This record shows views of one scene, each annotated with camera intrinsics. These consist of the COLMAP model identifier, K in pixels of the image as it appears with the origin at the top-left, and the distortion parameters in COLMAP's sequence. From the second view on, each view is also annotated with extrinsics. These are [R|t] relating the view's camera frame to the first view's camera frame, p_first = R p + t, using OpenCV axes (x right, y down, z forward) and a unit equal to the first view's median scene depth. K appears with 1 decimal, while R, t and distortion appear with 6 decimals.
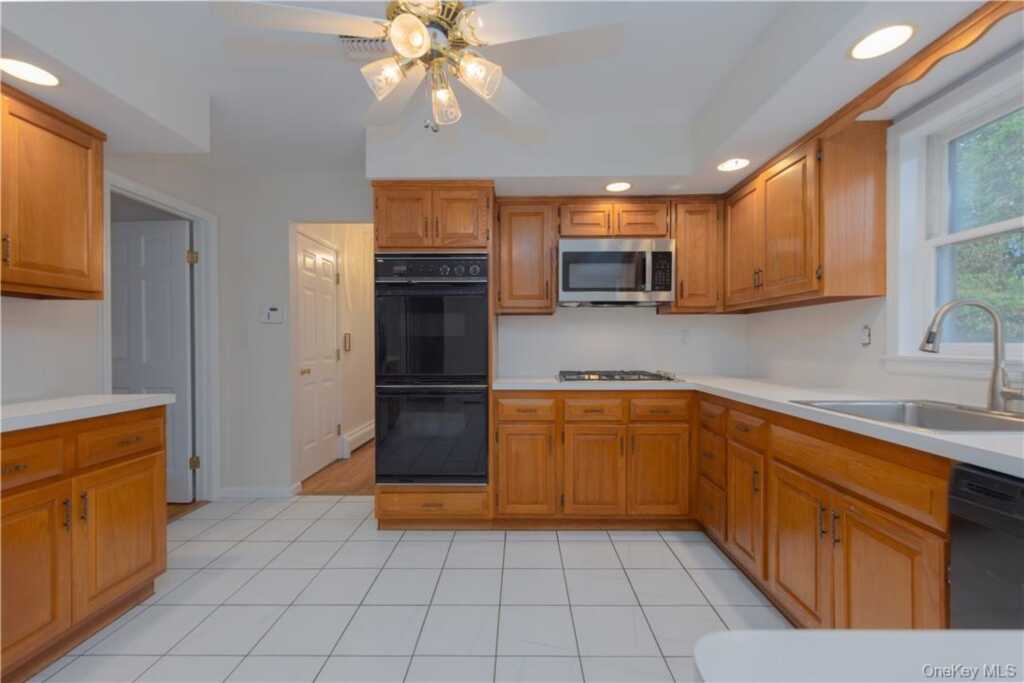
lens RADIAL K [[443.2, 0, 513.9], [0, 443.2, 344.9], [0, 0, 1]] dist [0.002621, 0.000061]
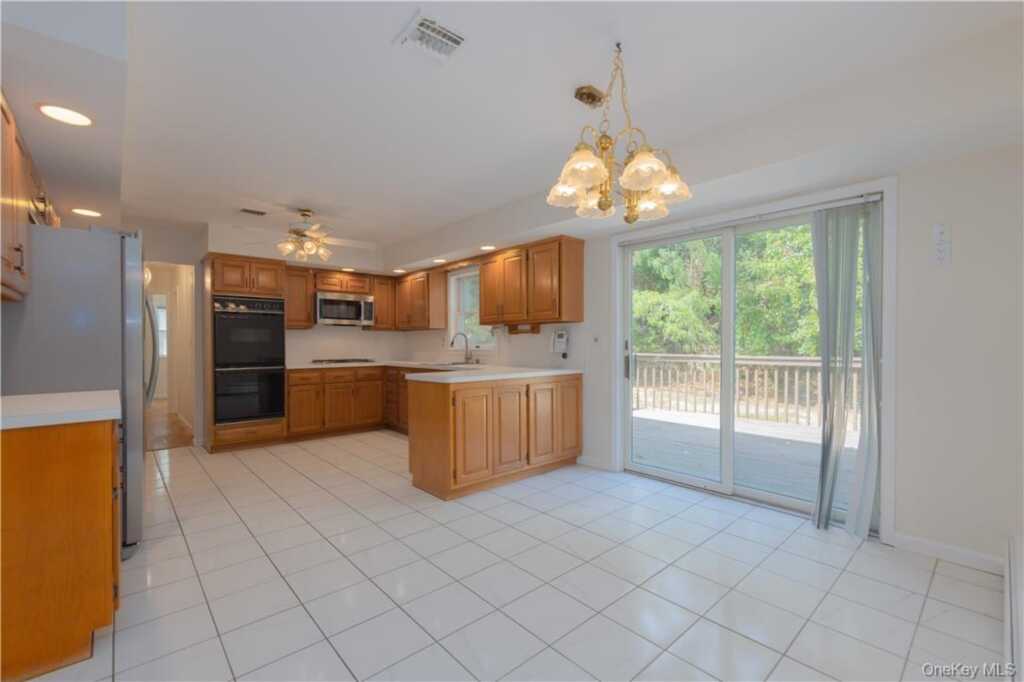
lens RADIAL K [[443.2, 0, 511.5], [0, 443.2, 346.1], [0, 0, 1]] dist [0.002621, 0.000061]
pose [[0.730324, -0.005249, 0.683081, -0.618631], [0.006513, 0.999979, 0.000721, 0.006099], [-0.683070, 0.003922, 0.730343, -1.026628]]
